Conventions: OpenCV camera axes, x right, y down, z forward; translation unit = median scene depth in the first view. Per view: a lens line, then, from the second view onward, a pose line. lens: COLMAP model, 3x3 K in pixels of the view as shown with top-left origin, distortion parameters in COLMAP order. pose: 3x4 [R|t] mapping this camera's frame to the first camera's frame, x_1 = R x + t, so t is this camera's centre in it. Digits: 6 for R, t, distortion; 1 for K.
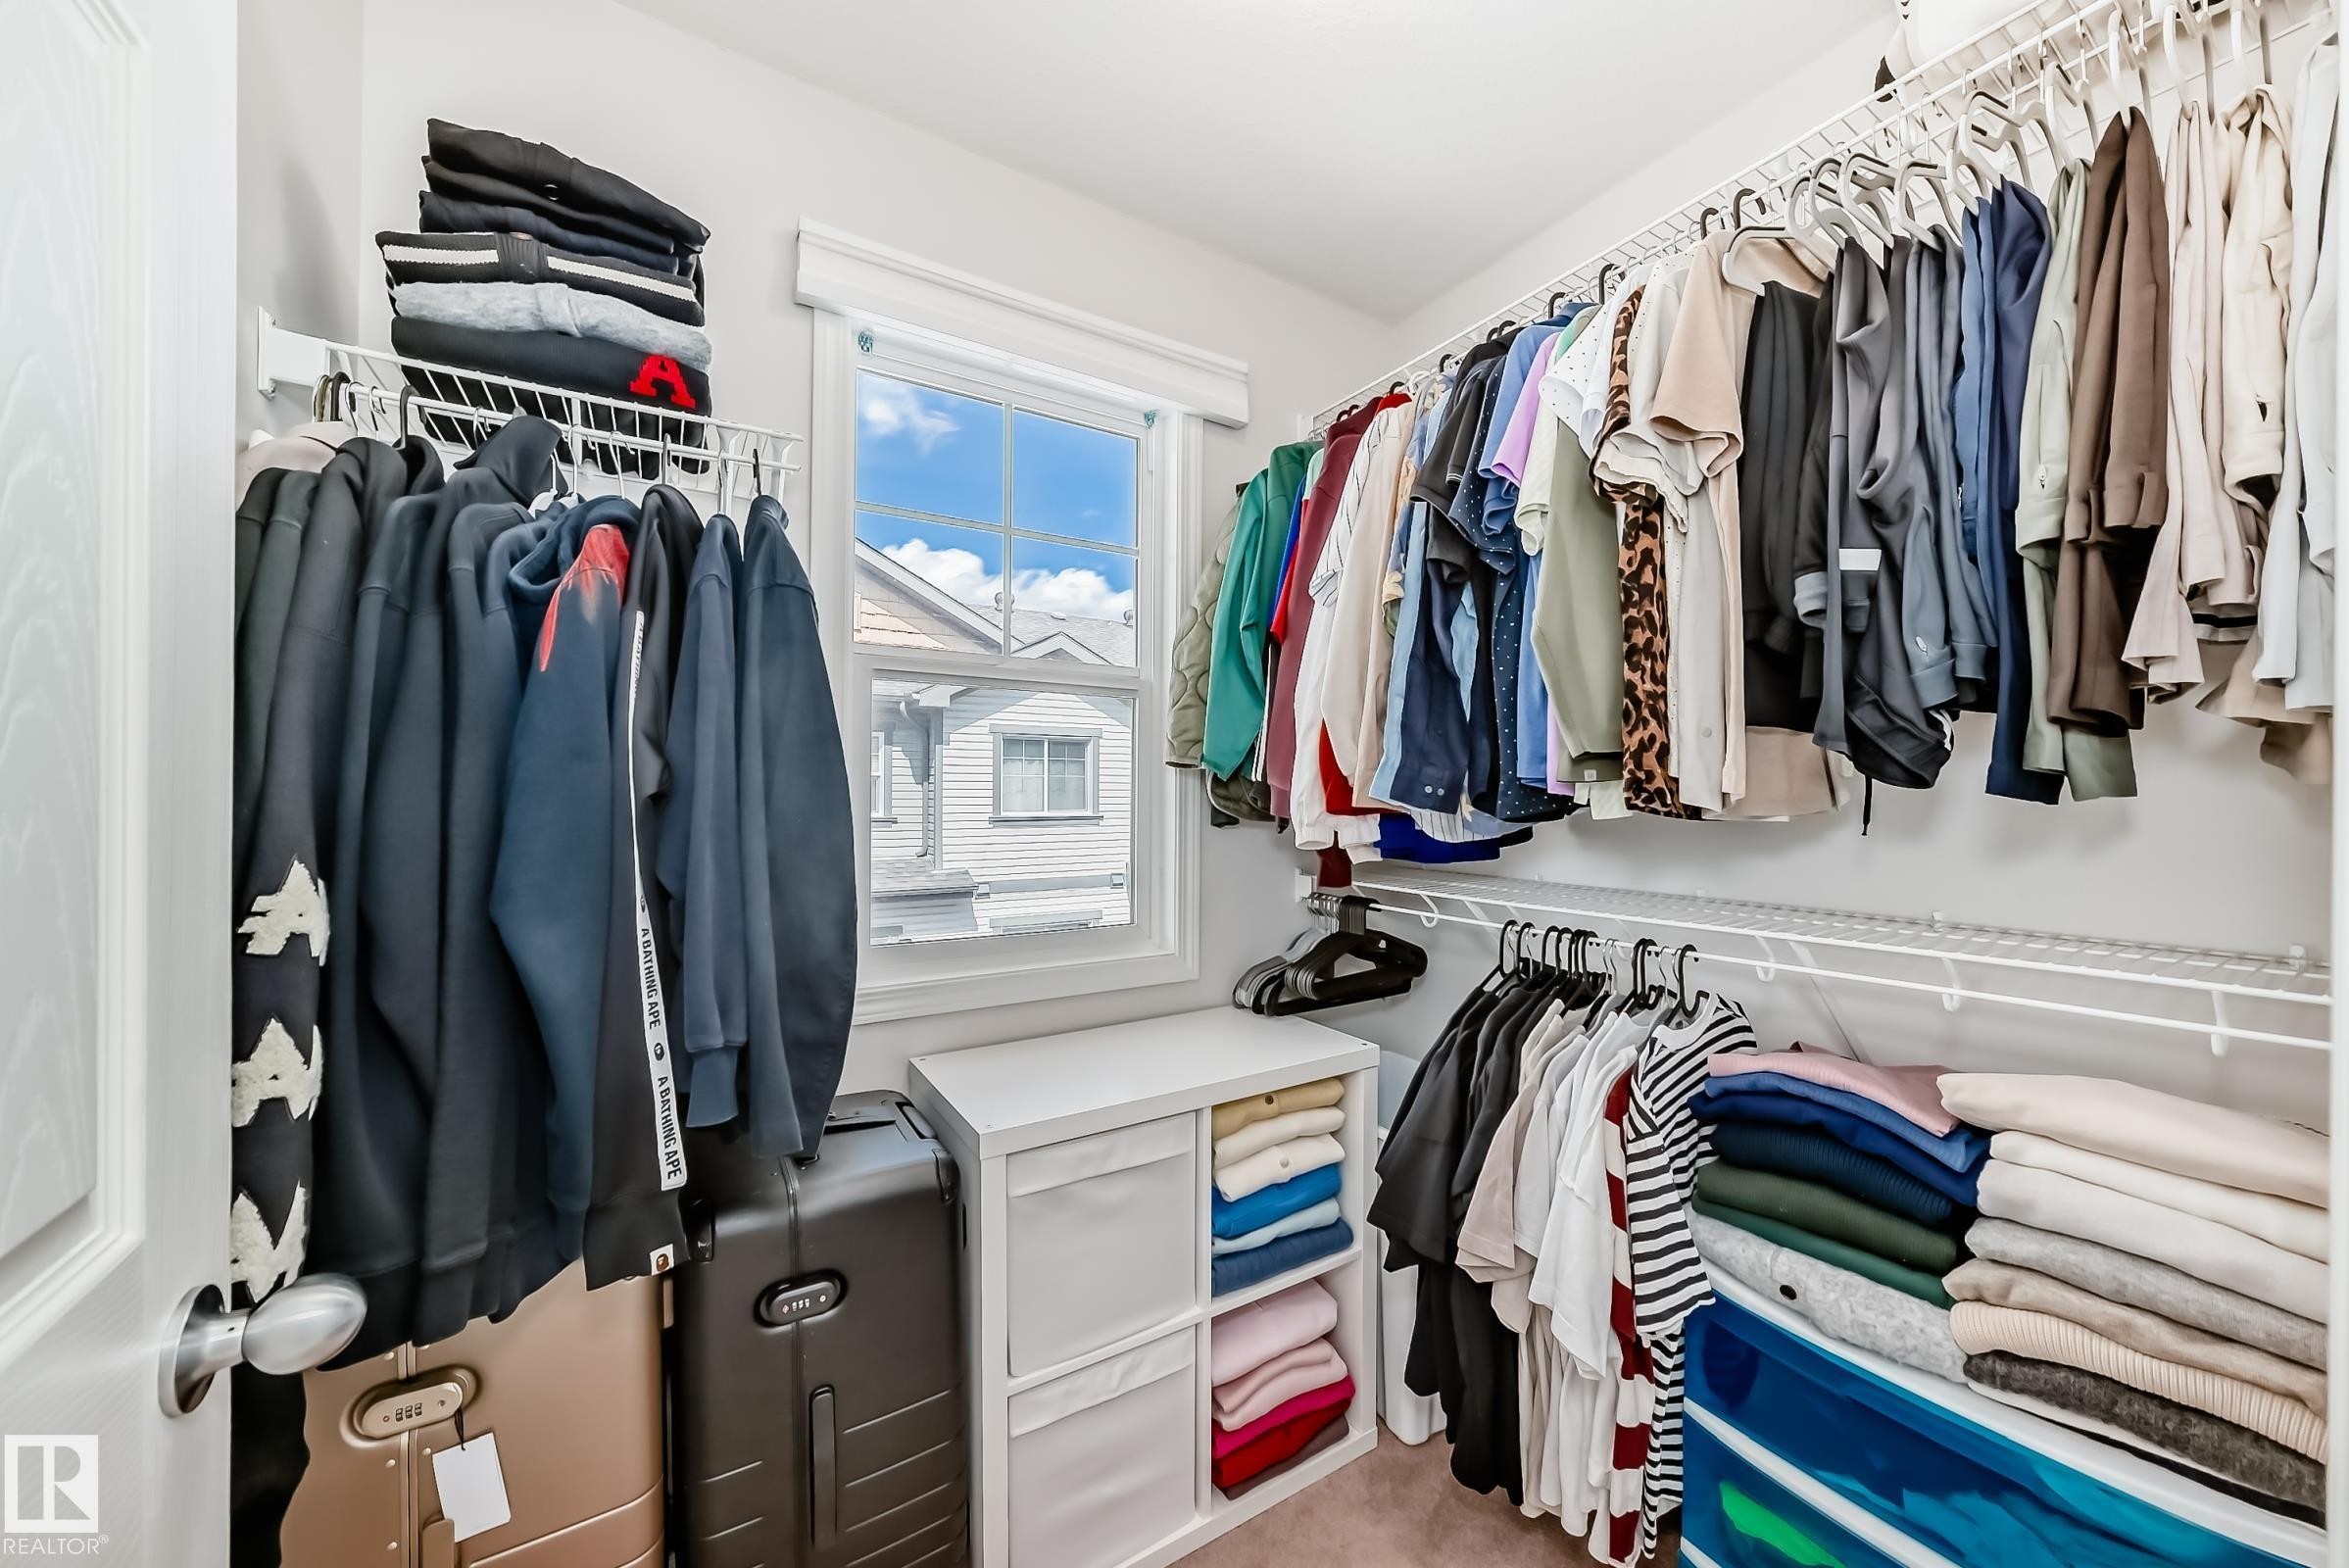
lens RADIAL K [[823.2, 0, 1172.4], [0, 823.2, 797.5], [0, 0, 1]] dist [-0.021184, 0.006424]
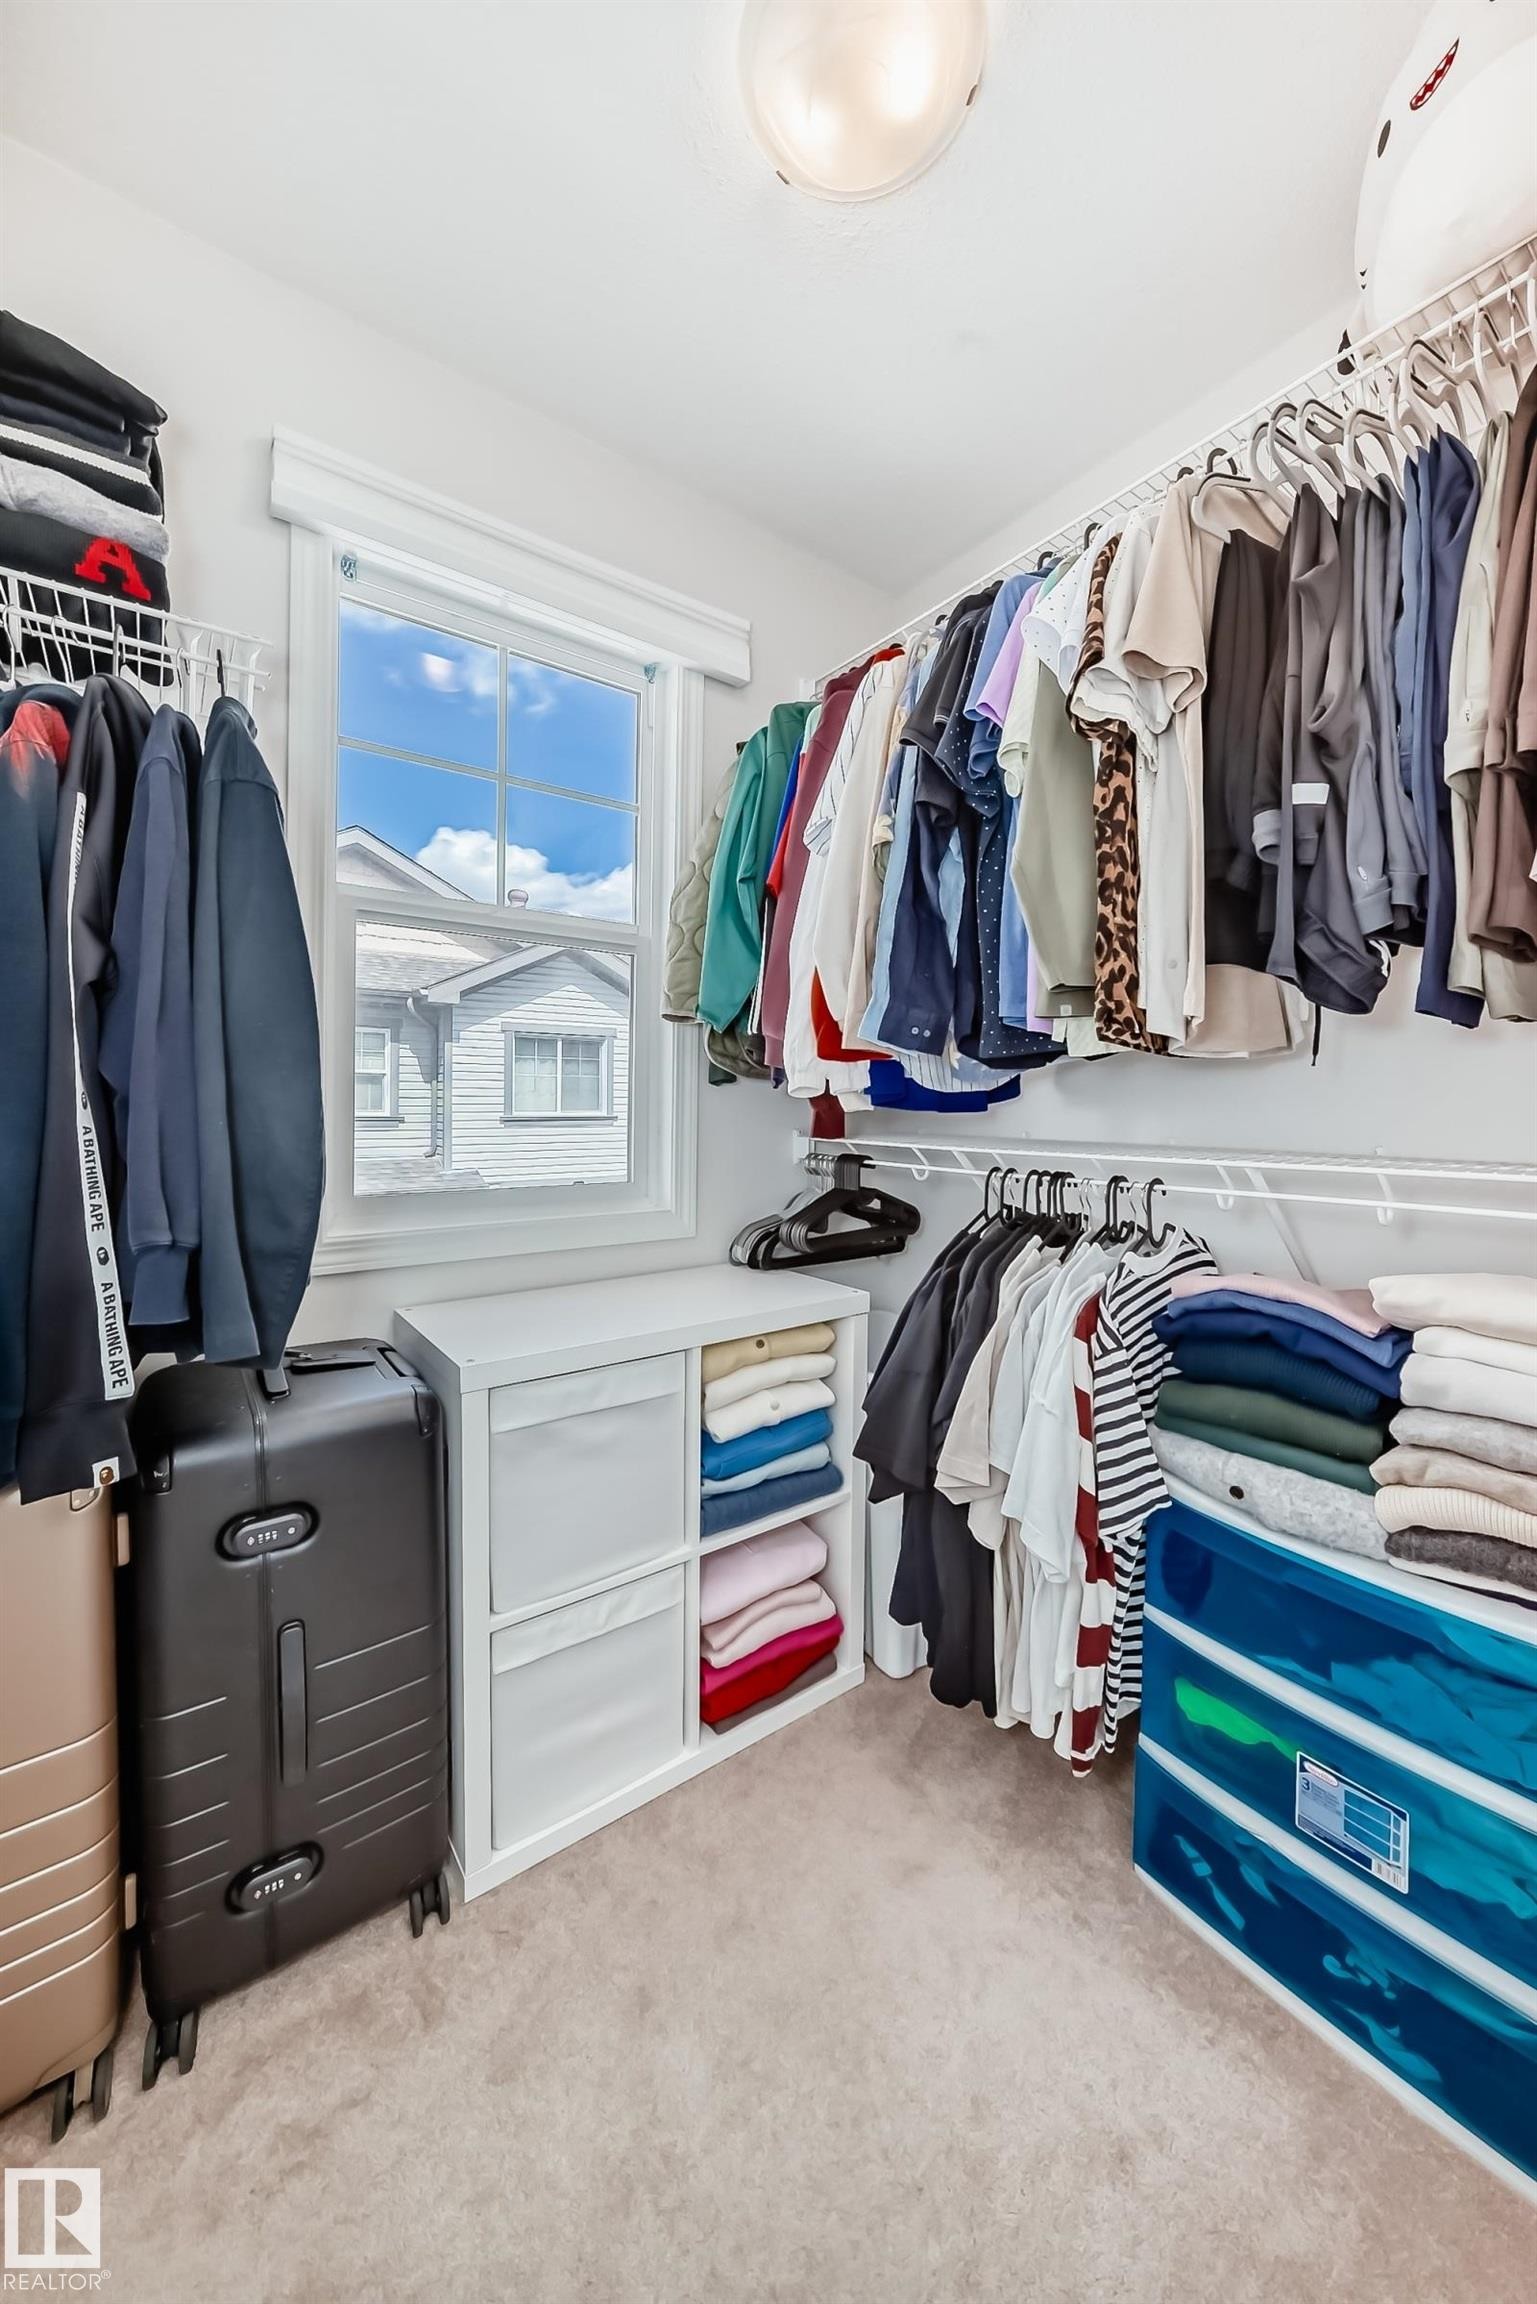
lens RADIAL K [[817.8, 0, 768.5], [0, 817.8, 1152.0], [0, 0, 1]] dist [-0.024268, 0.007226]
pose [[0.996714, 0.005694, 0.080797, 0.055553], [-0.007264, 0.999790, 0.019162, 0.137560], [-0.080671, -0.019686, 0.996546, 0.002778]]
